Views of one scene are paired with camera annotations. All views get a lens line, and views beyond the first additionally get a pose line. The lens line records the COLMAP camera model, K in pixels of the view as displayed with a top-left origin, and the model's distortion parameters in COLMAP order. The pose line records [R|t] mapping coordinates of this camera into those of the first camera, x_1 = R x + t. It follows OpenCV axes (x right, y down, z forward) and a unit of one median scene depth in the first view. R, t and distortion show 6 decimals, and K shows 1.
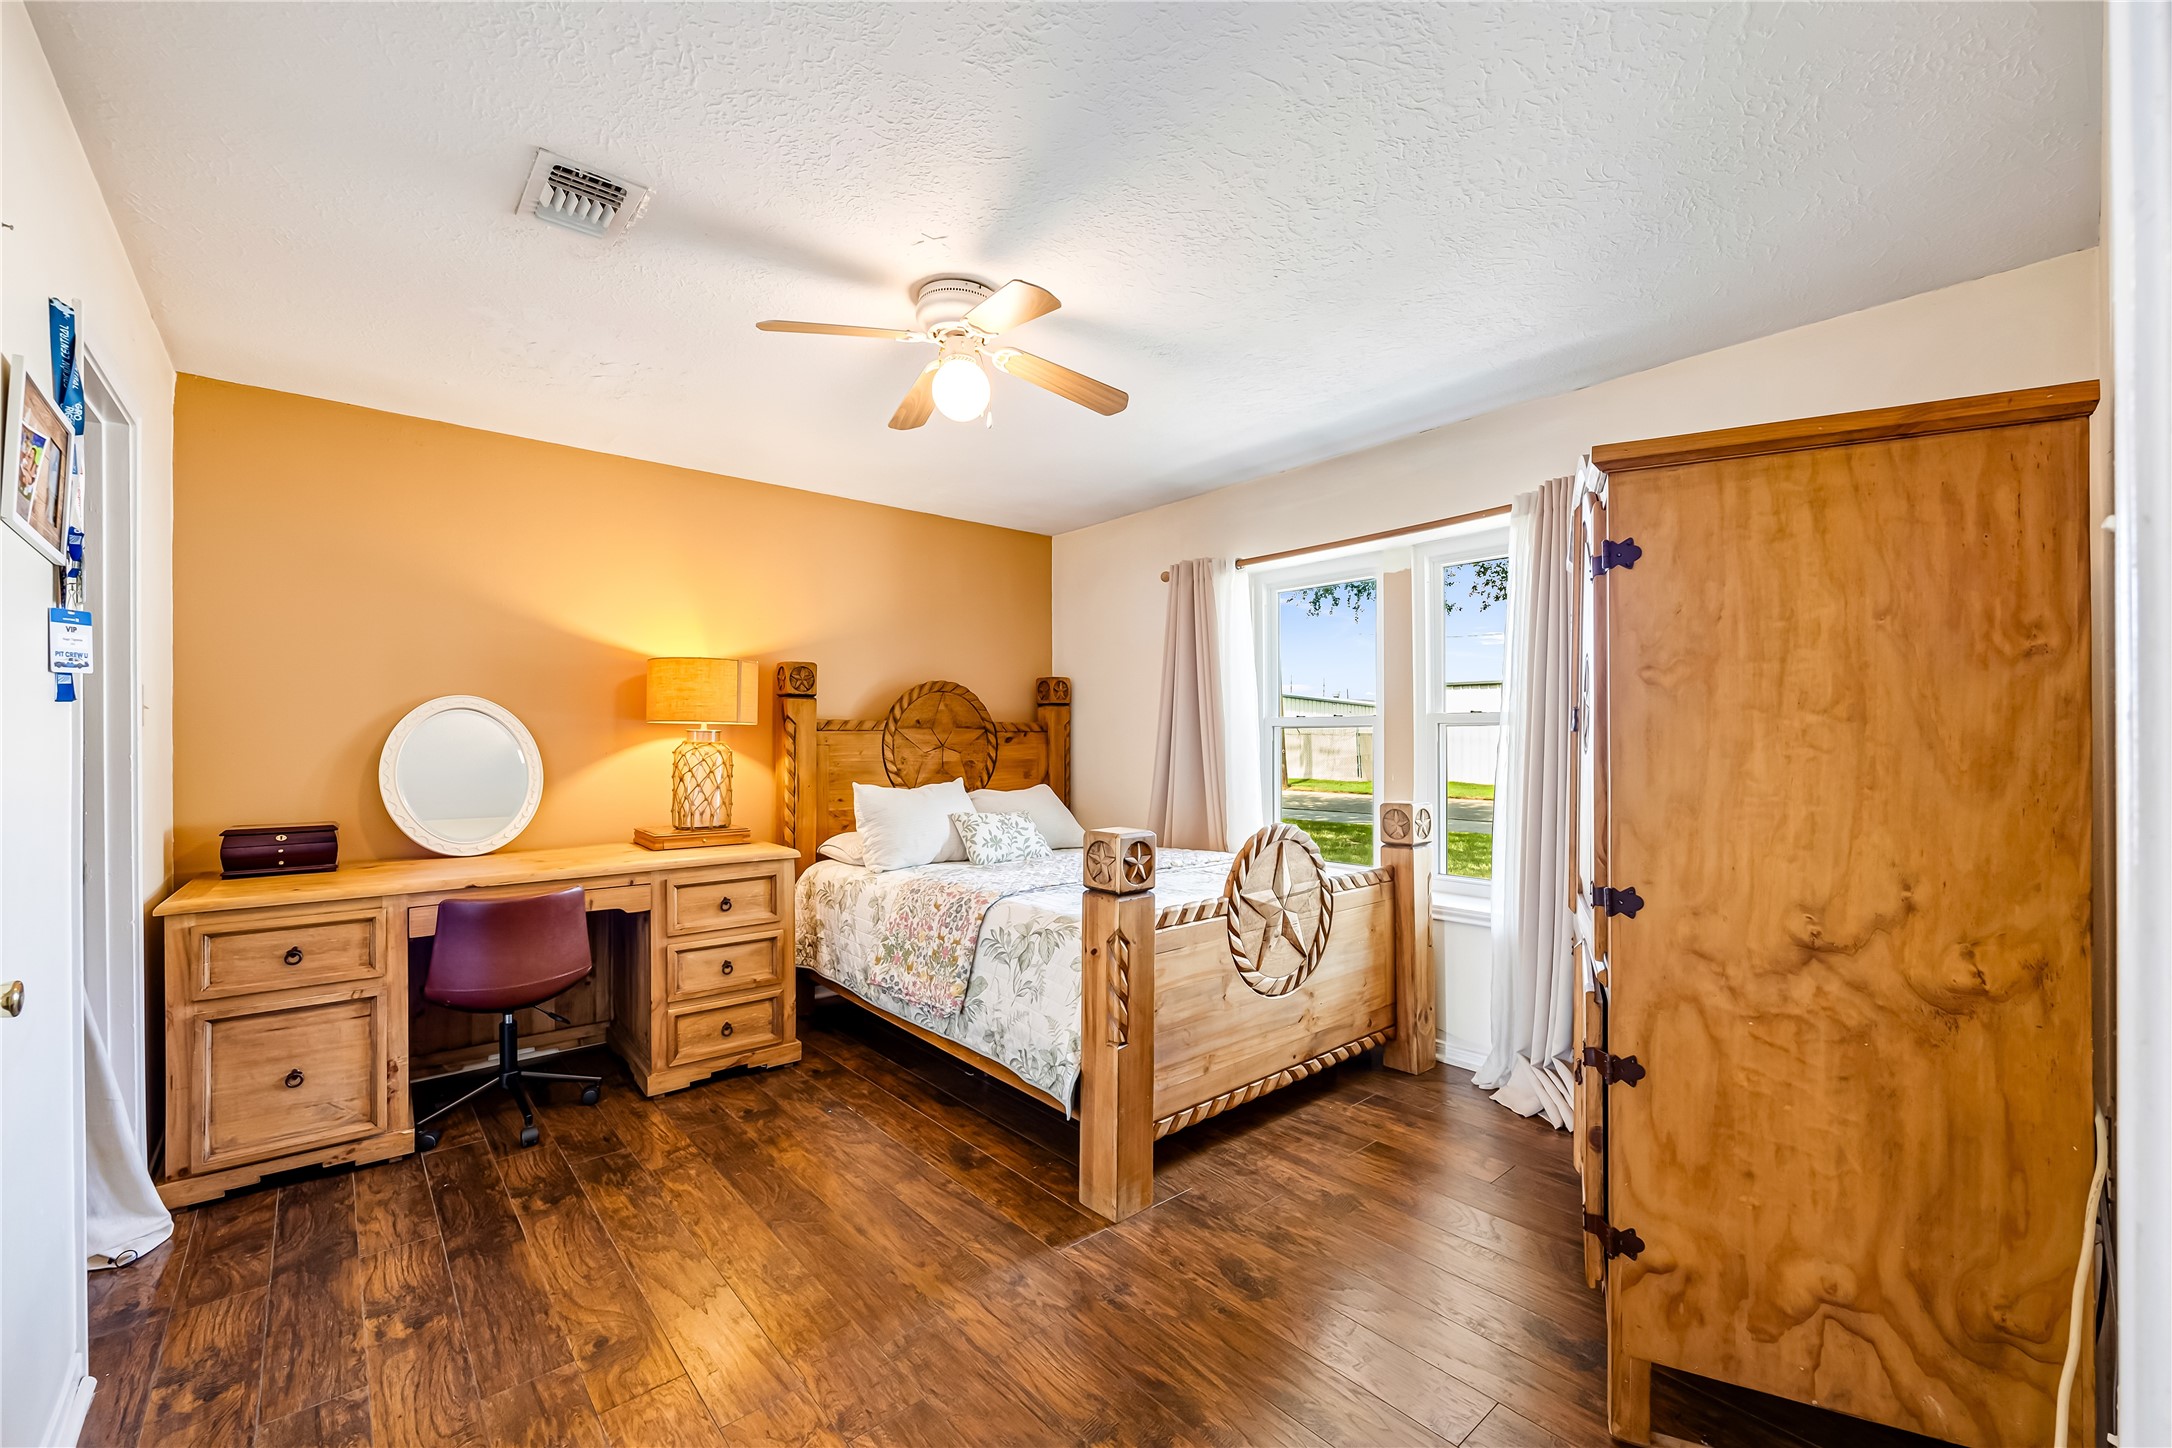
lens RADIAL K [[856.3, 0, 1079.0], [0, 856.3, 737.1], [0, 0, 1]] dist [0.002248, 0.000072]
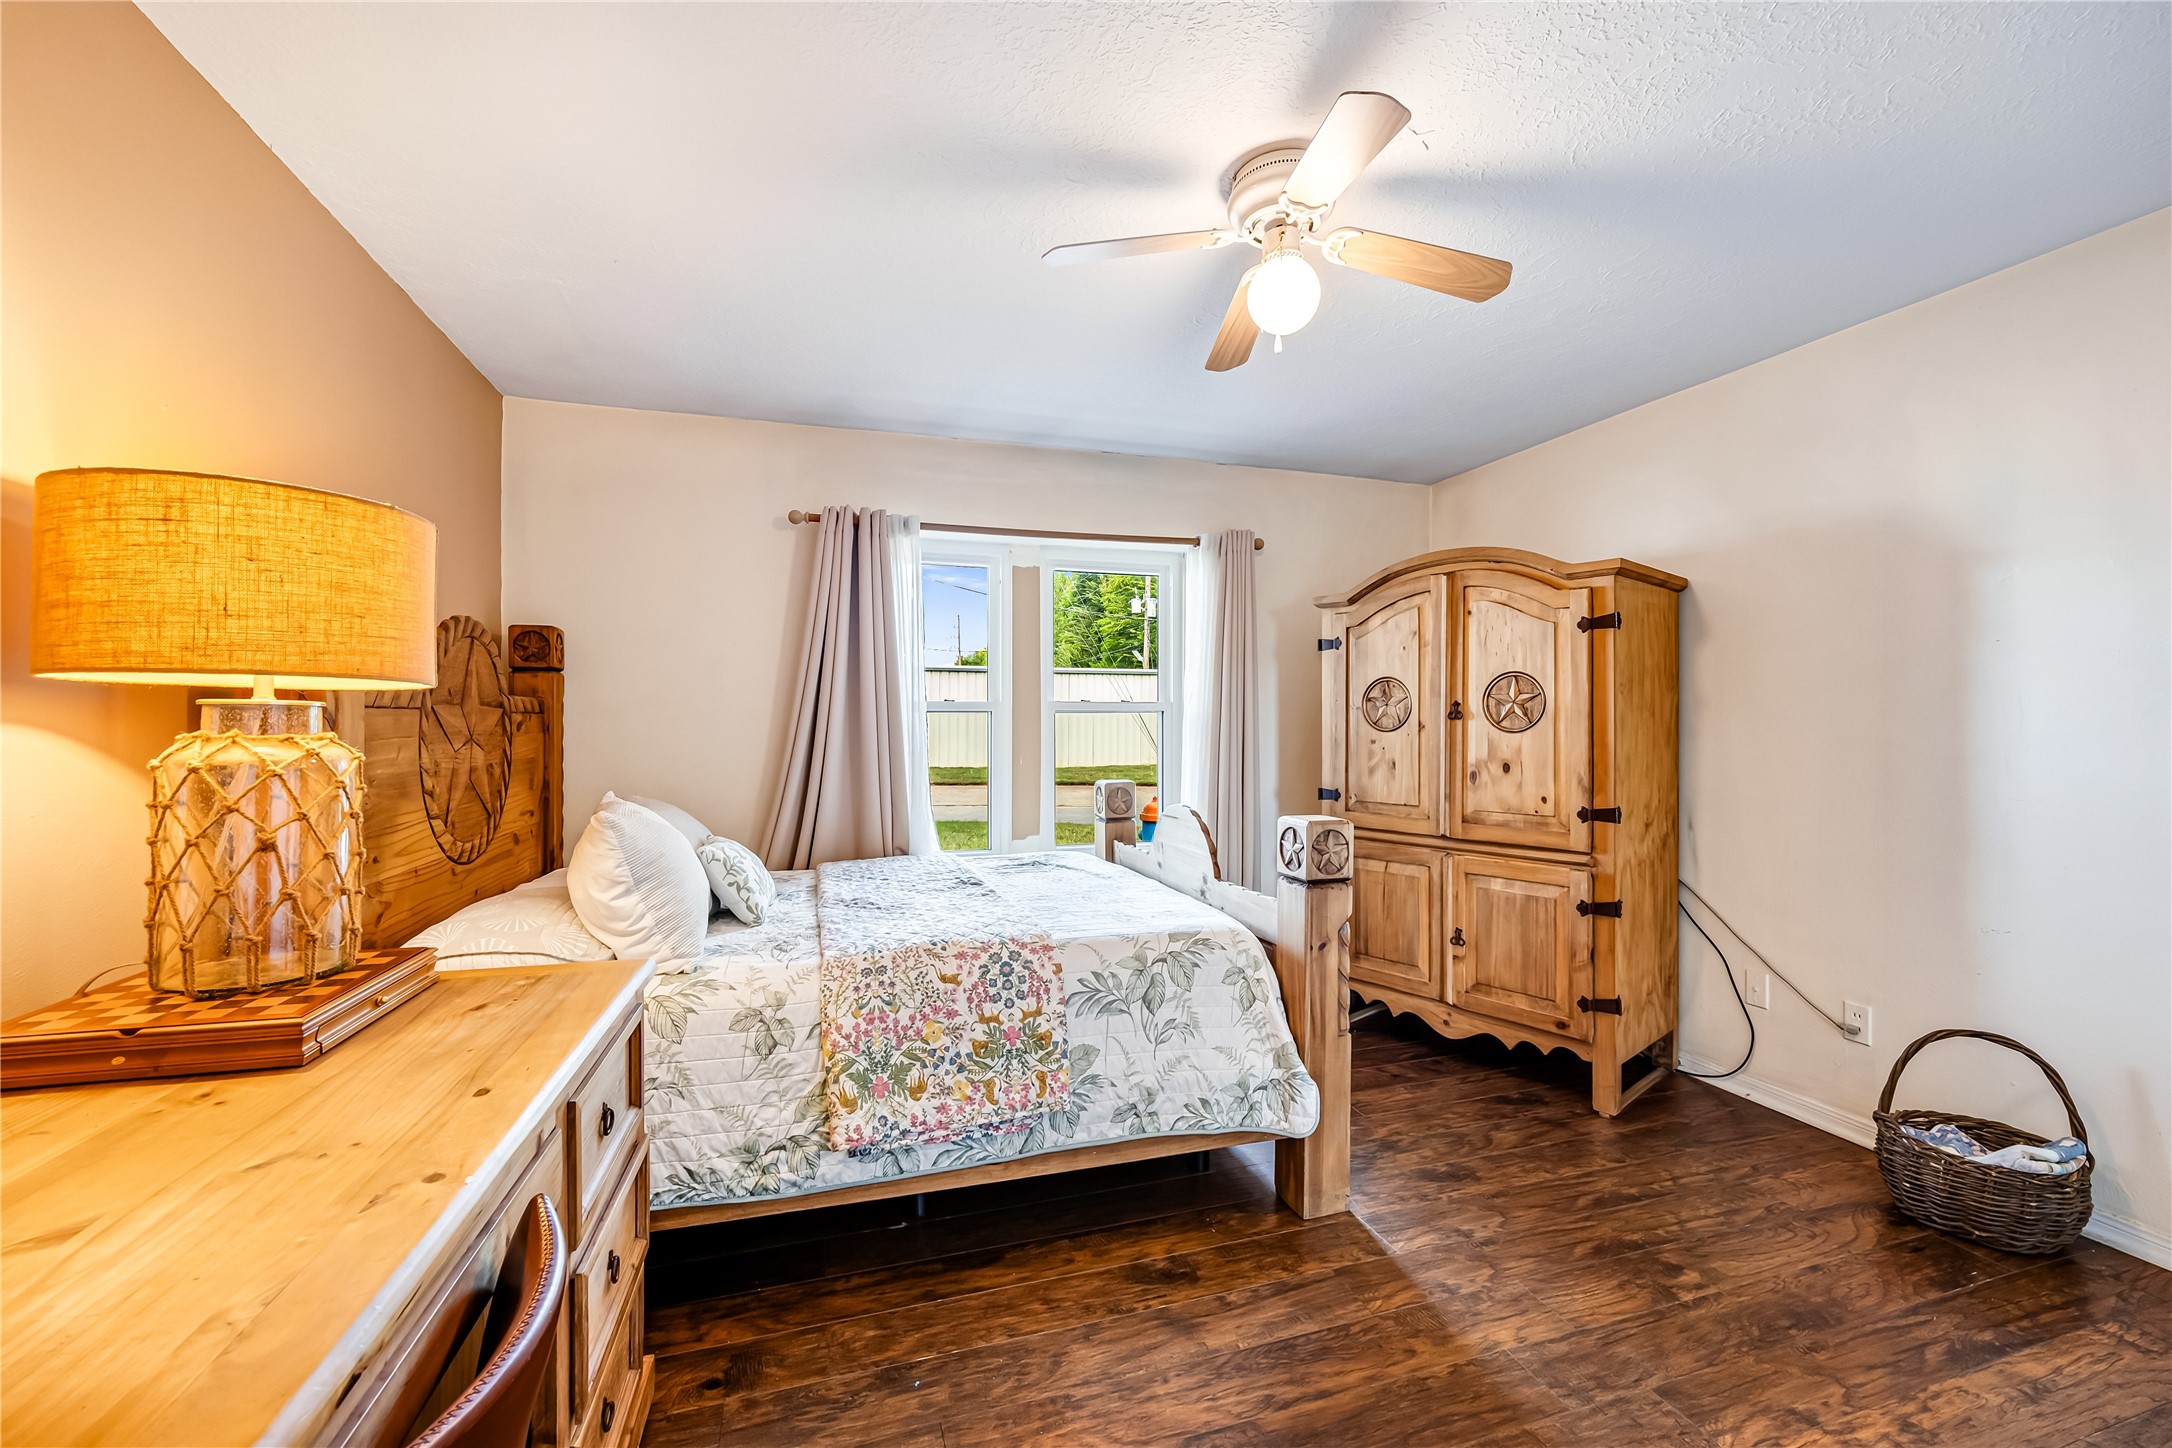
lens RADIAL K [[856.3, 0, 1083.7], [0, 856.3, 722.4], [0, 0, 1]] dist [0.002248, 0.000072]
pose [[0.412922, 0.000645, 0.910766, -0.812205], [-0.001291, 0.999999, -0.000123, -0.000458], [-0.910766, -0.001125, 0.412922, 0.710179]]
